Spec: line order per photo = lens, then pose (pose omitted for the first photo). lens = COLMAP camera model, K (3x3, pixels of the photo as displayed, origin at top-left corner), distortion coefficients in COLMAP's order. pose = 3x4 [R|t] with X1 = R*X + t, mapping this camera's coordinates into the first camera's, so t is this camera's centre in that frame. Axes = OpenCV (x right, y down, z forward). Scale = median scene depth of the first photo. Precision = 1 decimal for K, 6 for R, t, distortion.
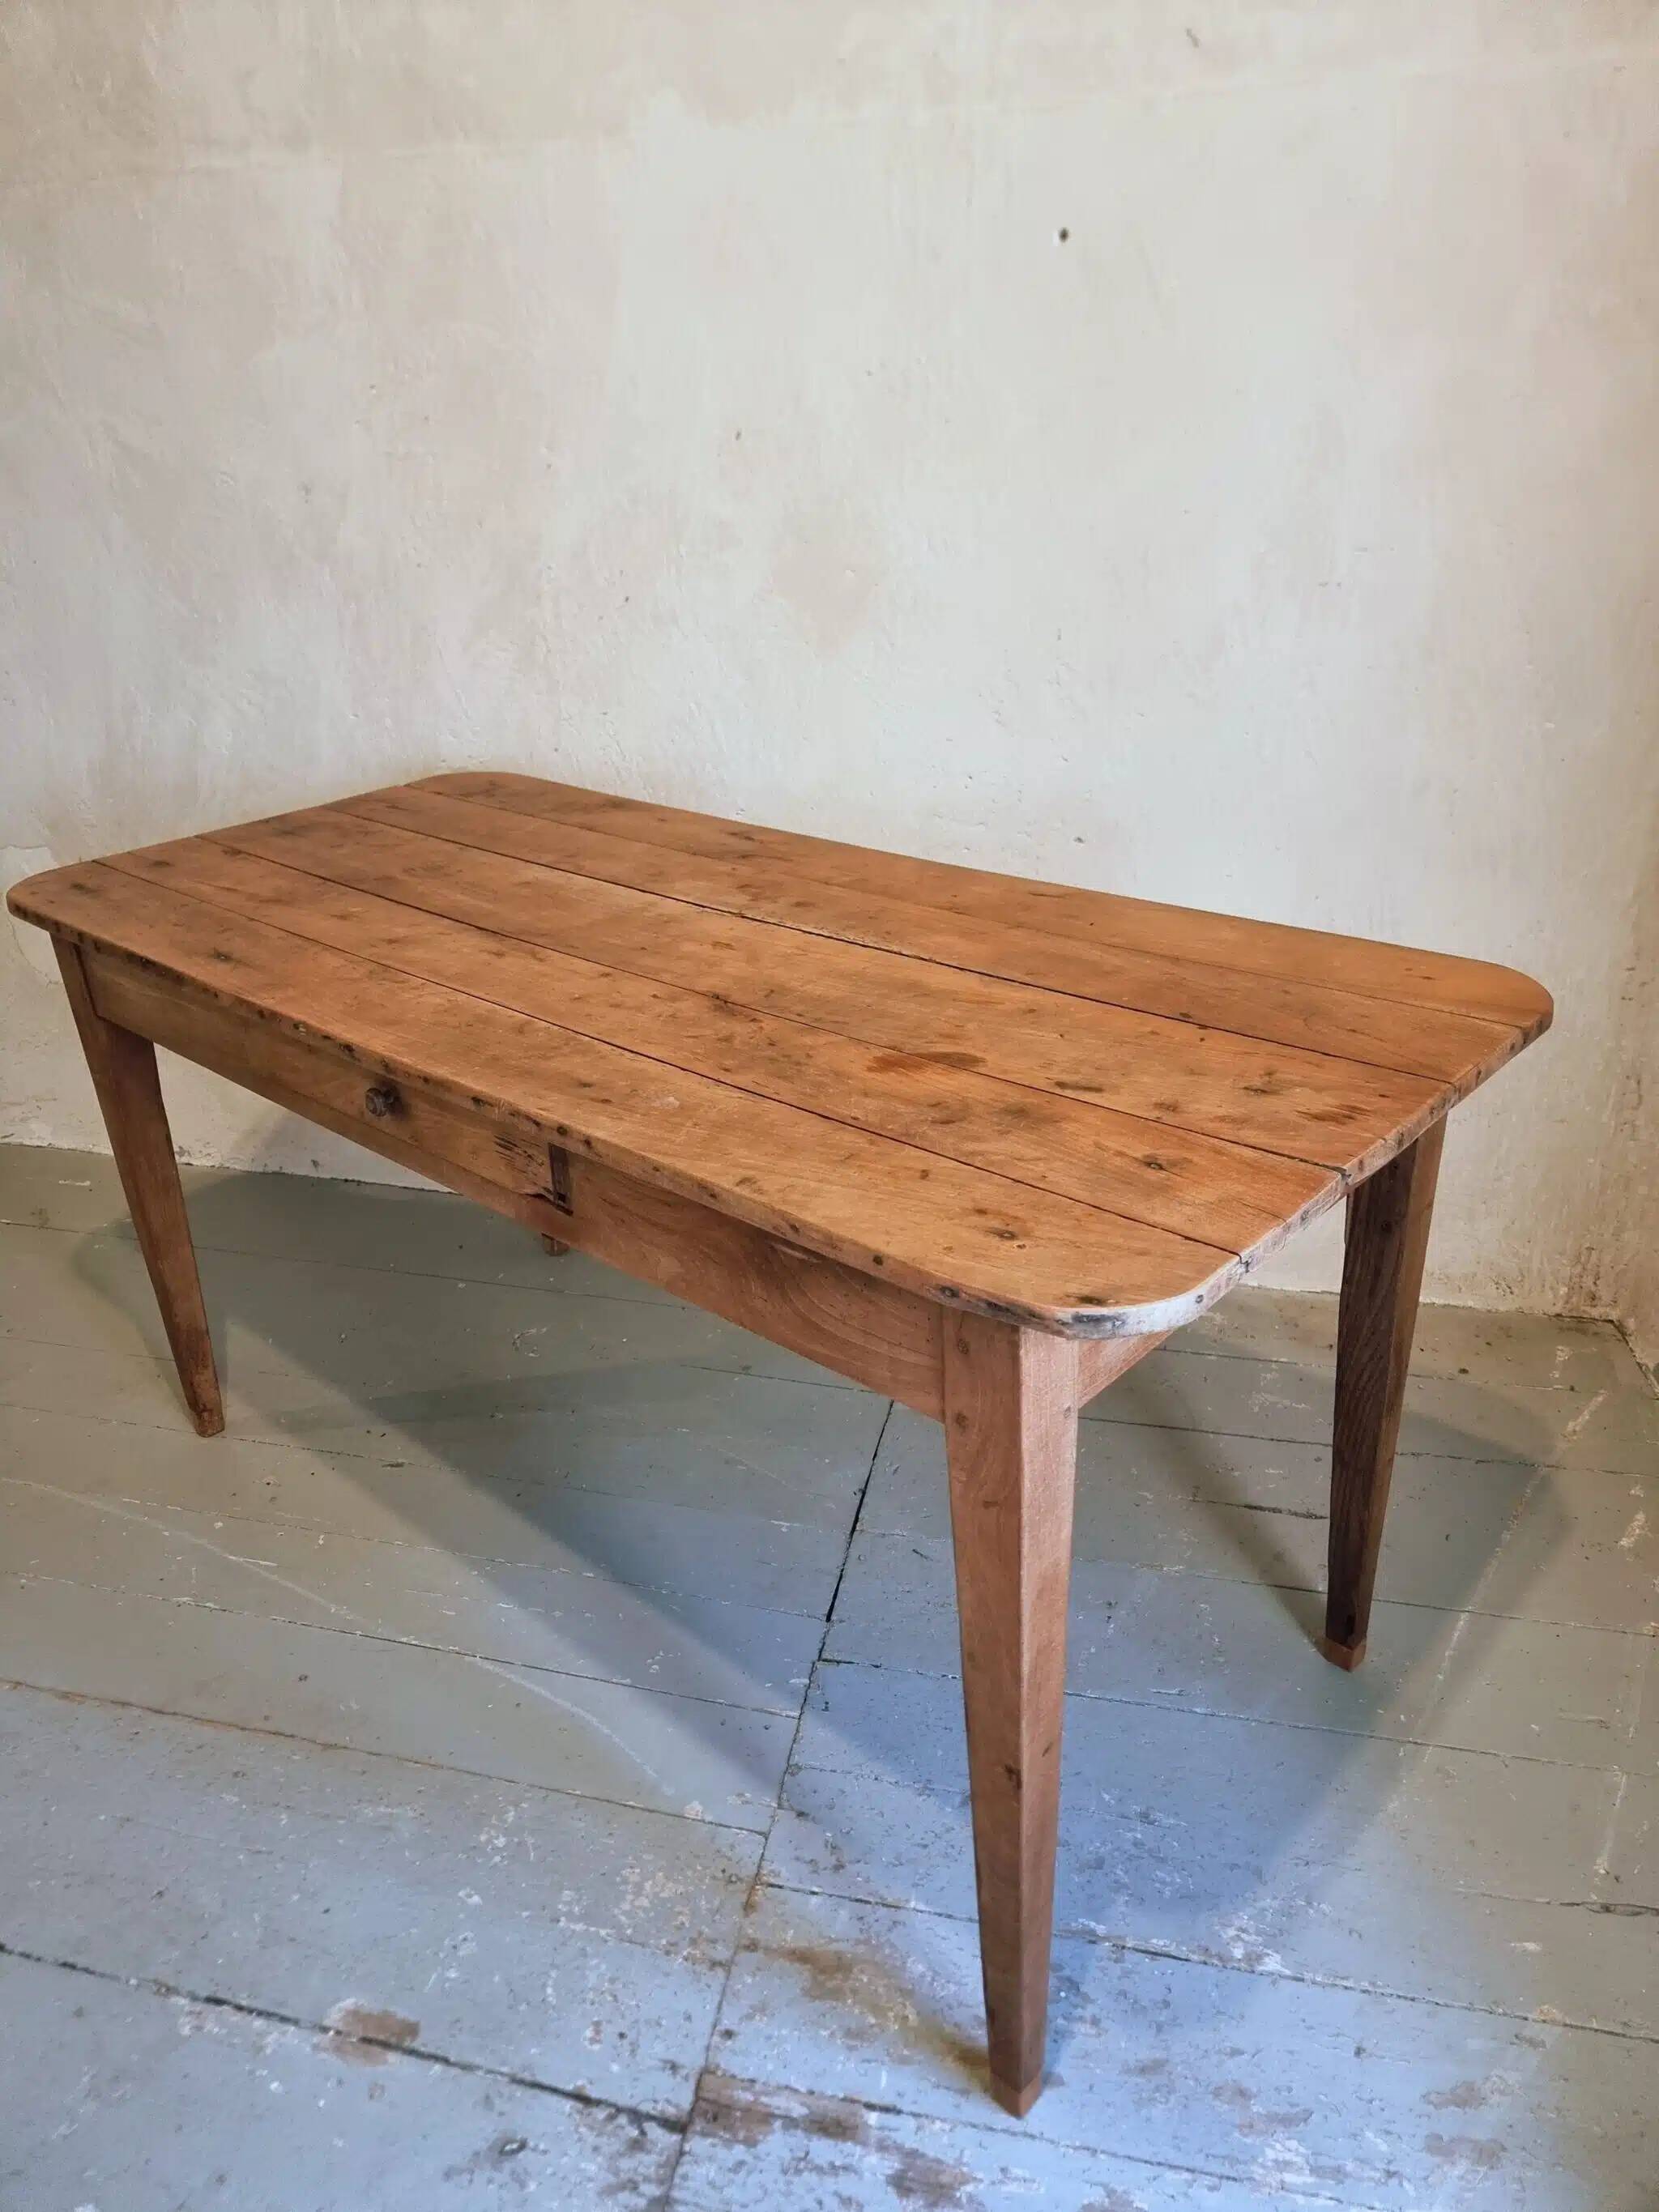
lens RADIAL K [[1541.7, 0, 794.8], [0, 1541.7, 1091.4], [0, 0, 1]] dist [0.067884, -0.054639]
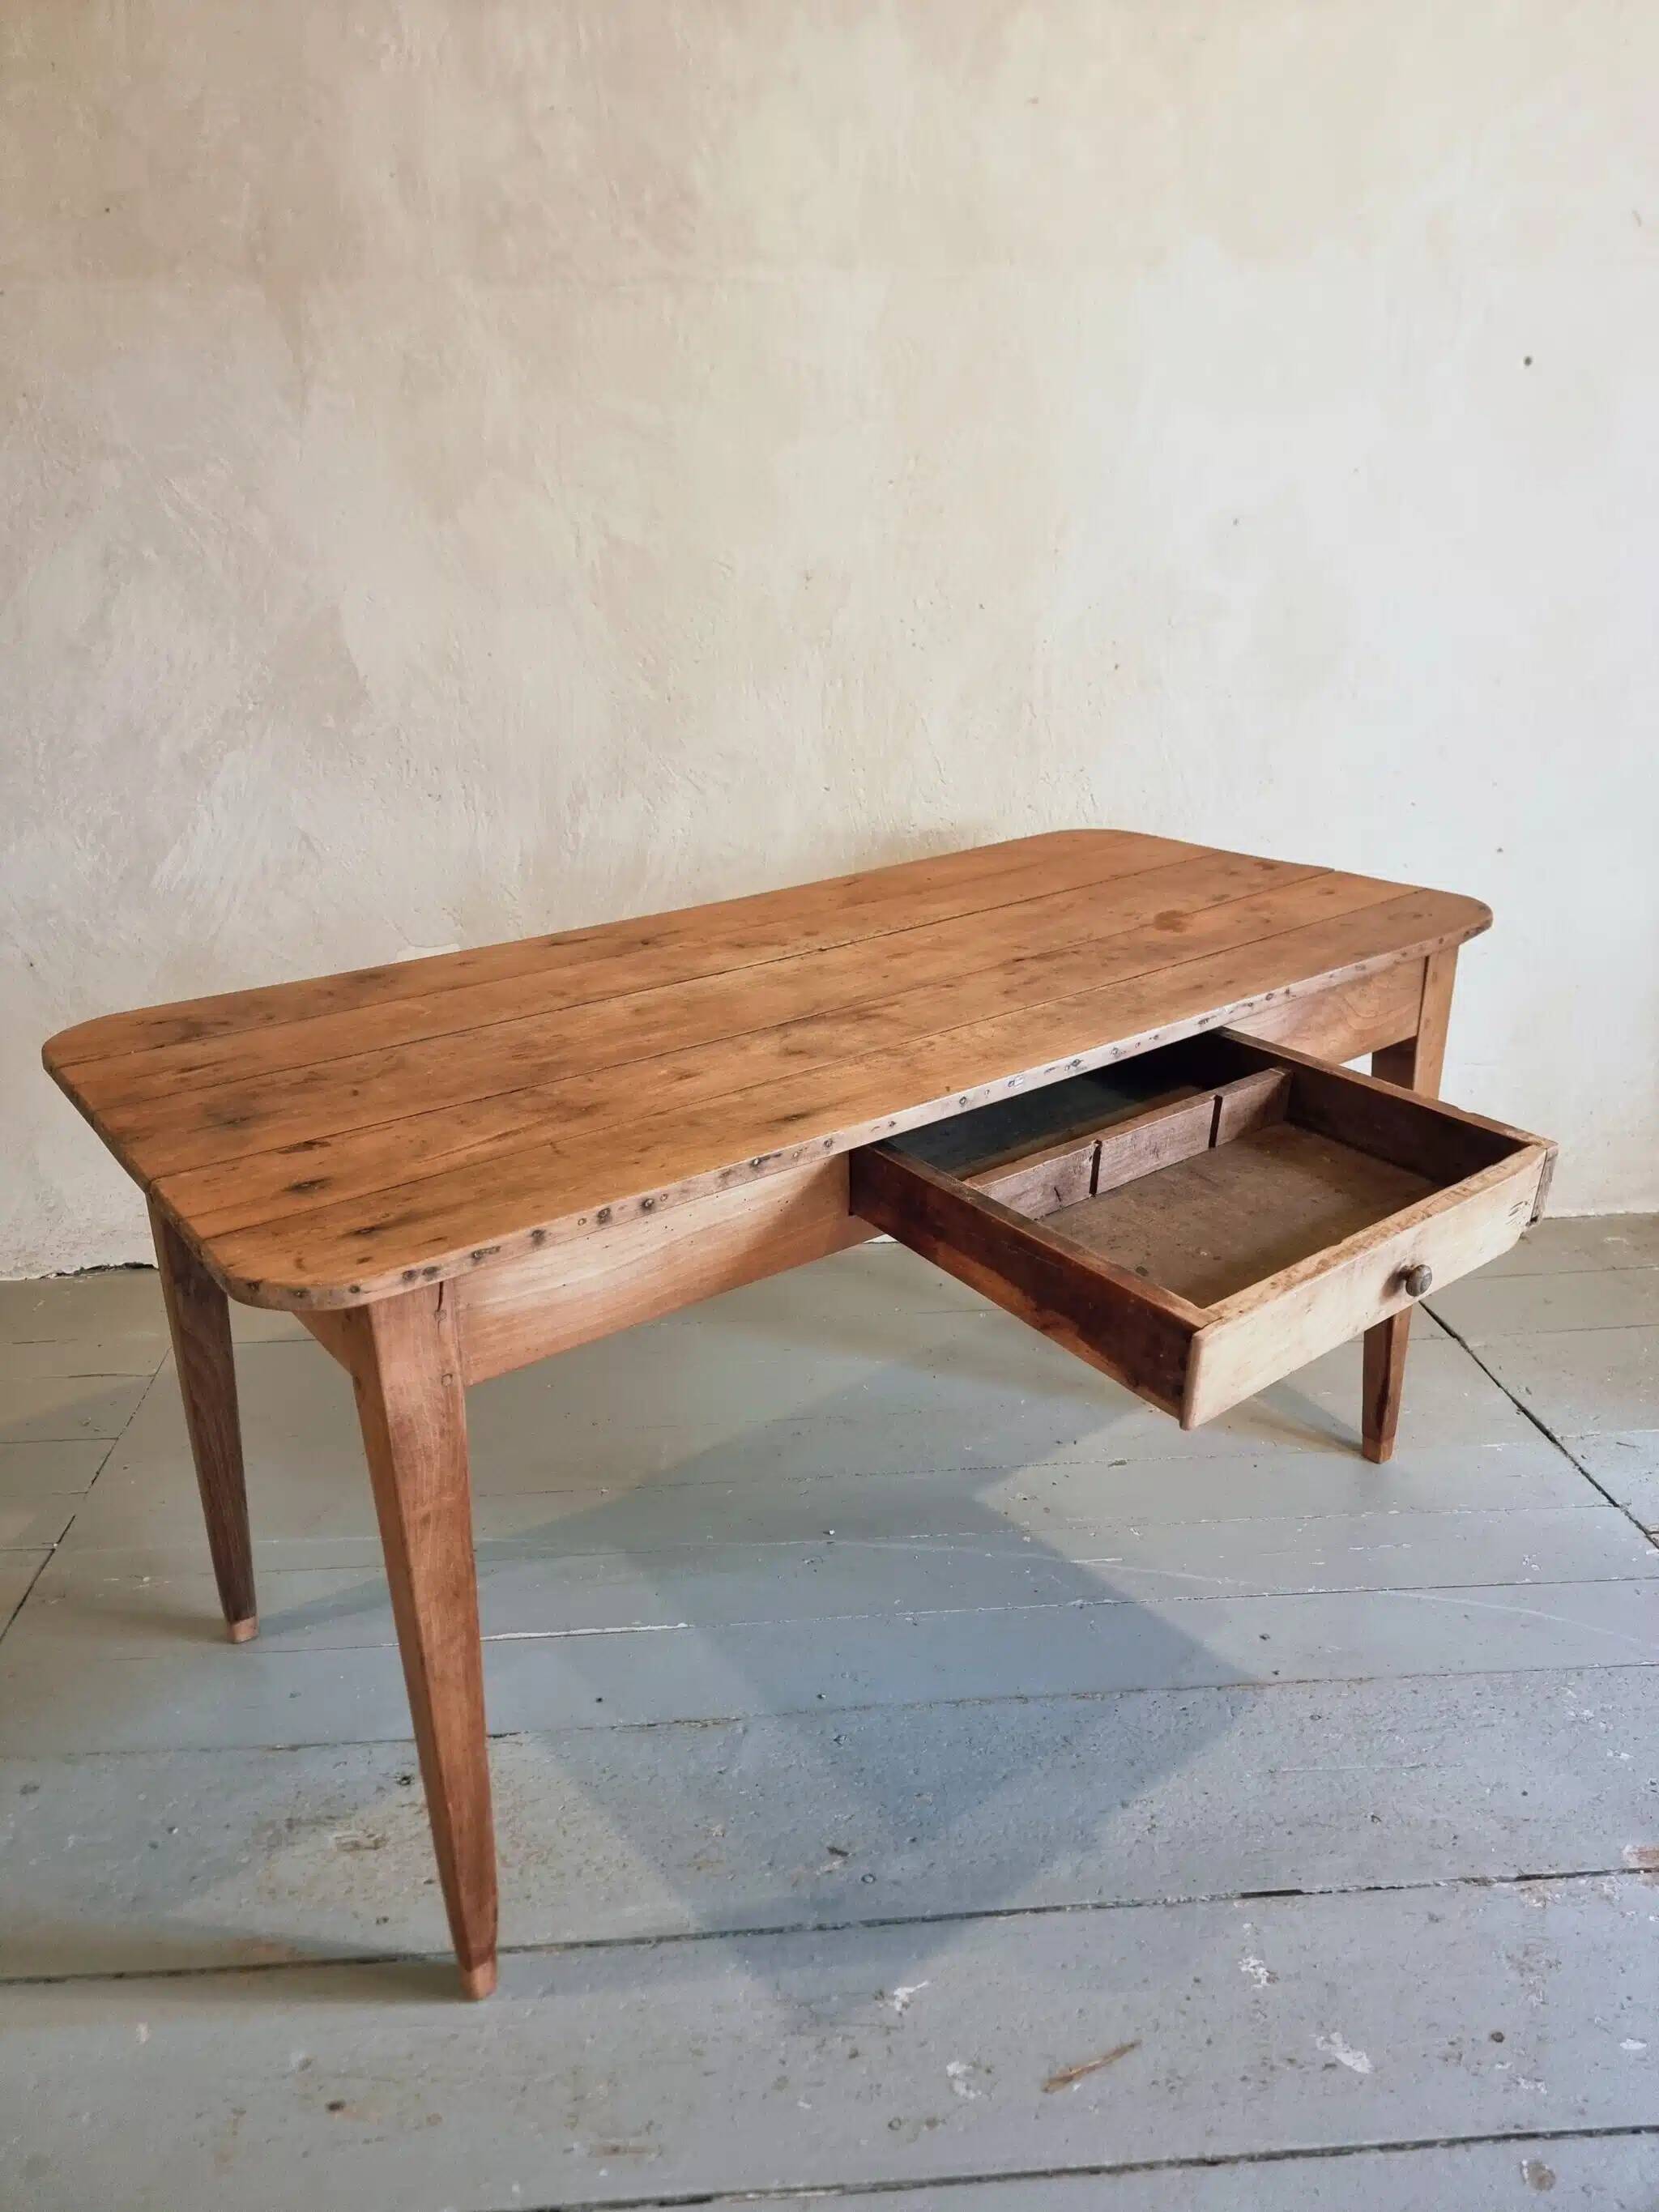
lens RADIAL K [[1541.7, 0, 812.1], [0, 1541.7, 1091.6], [0, 0, 1]] dist [0.067884, -0.054639]
pose [[0.948597, -0.106213, 0.298133, -1.095975], [0.126158, 0.990828, -0.048416, 0.018743], [-0.290256, 0.083539, 0.953296, 0.042164]]
